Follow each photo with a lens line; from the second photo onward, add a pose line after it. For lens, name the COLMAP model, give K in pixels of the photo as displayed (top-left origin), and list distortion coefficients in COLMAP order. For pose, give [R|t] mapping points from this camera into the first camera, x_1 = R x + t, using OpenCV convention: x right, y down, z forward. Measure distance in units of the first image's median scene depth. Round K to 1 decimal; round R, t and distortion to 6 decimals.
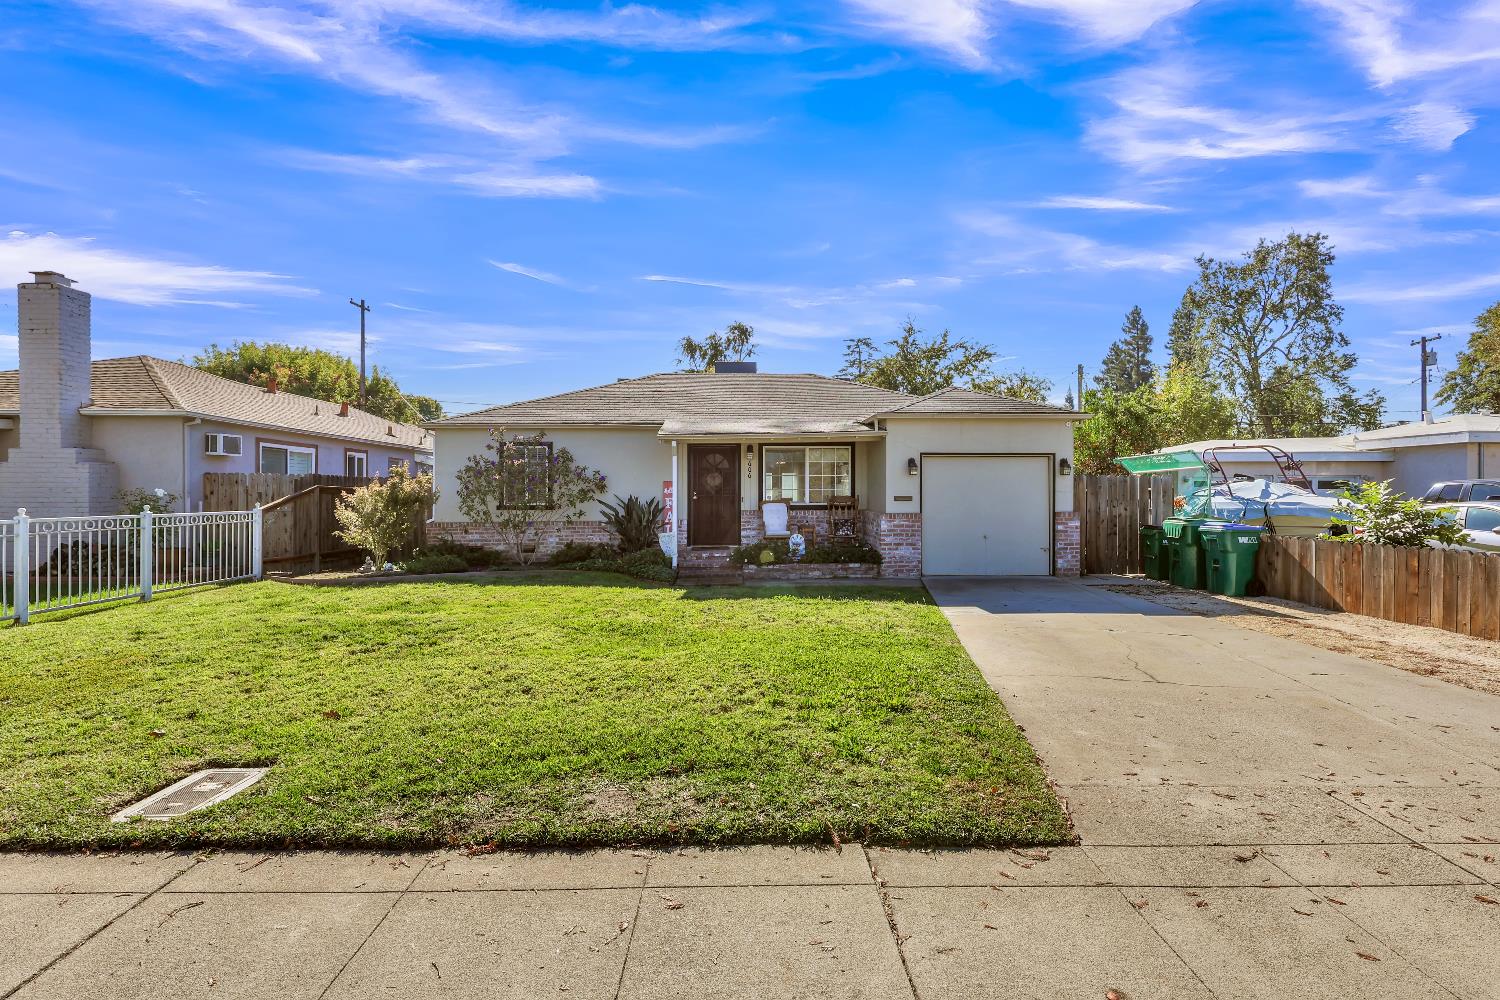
lens RADIAL K [[703.1, 0, 750.0], [0, 703.1, 500.0], [0, 0, 1]] dist [0.001387, 0.000861]
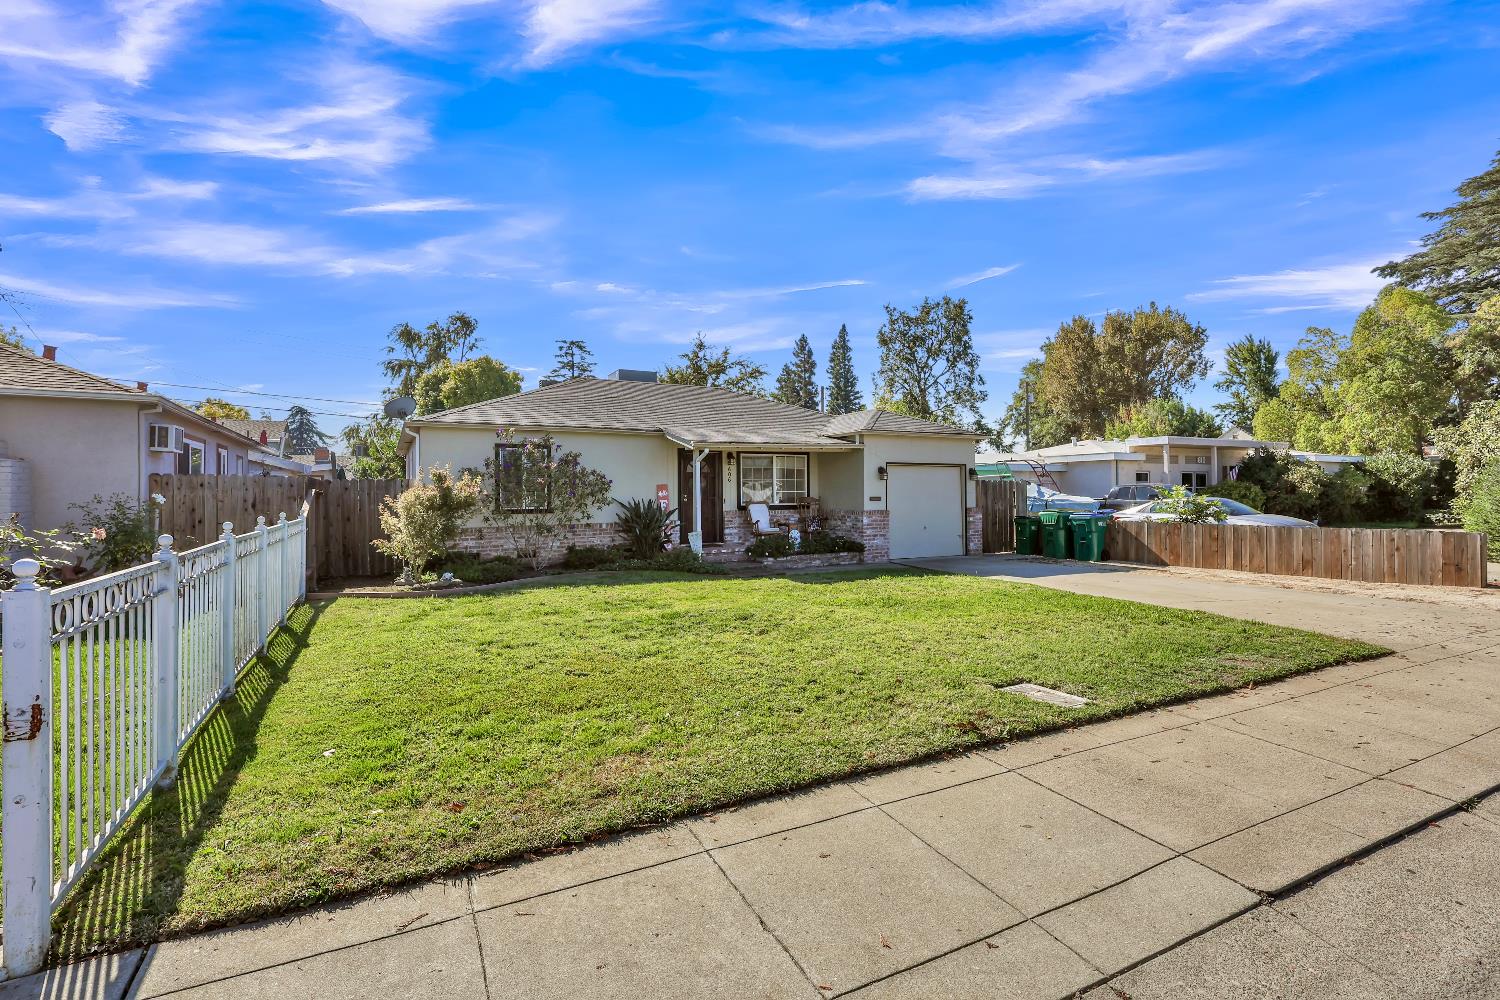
lens RADIAL K [[703.1, 0, 750.0], [0, 703.1, 500.0], [0, 0, 1]] dist [0.001387, 0.000861]
pose [[0.892305, -0.009262, 0.451337, -0.529976], [0.010908, 0.999940, -0.001046, -0.001117], [-0.451301, 0.005857, 0.892353, -0.013725]]
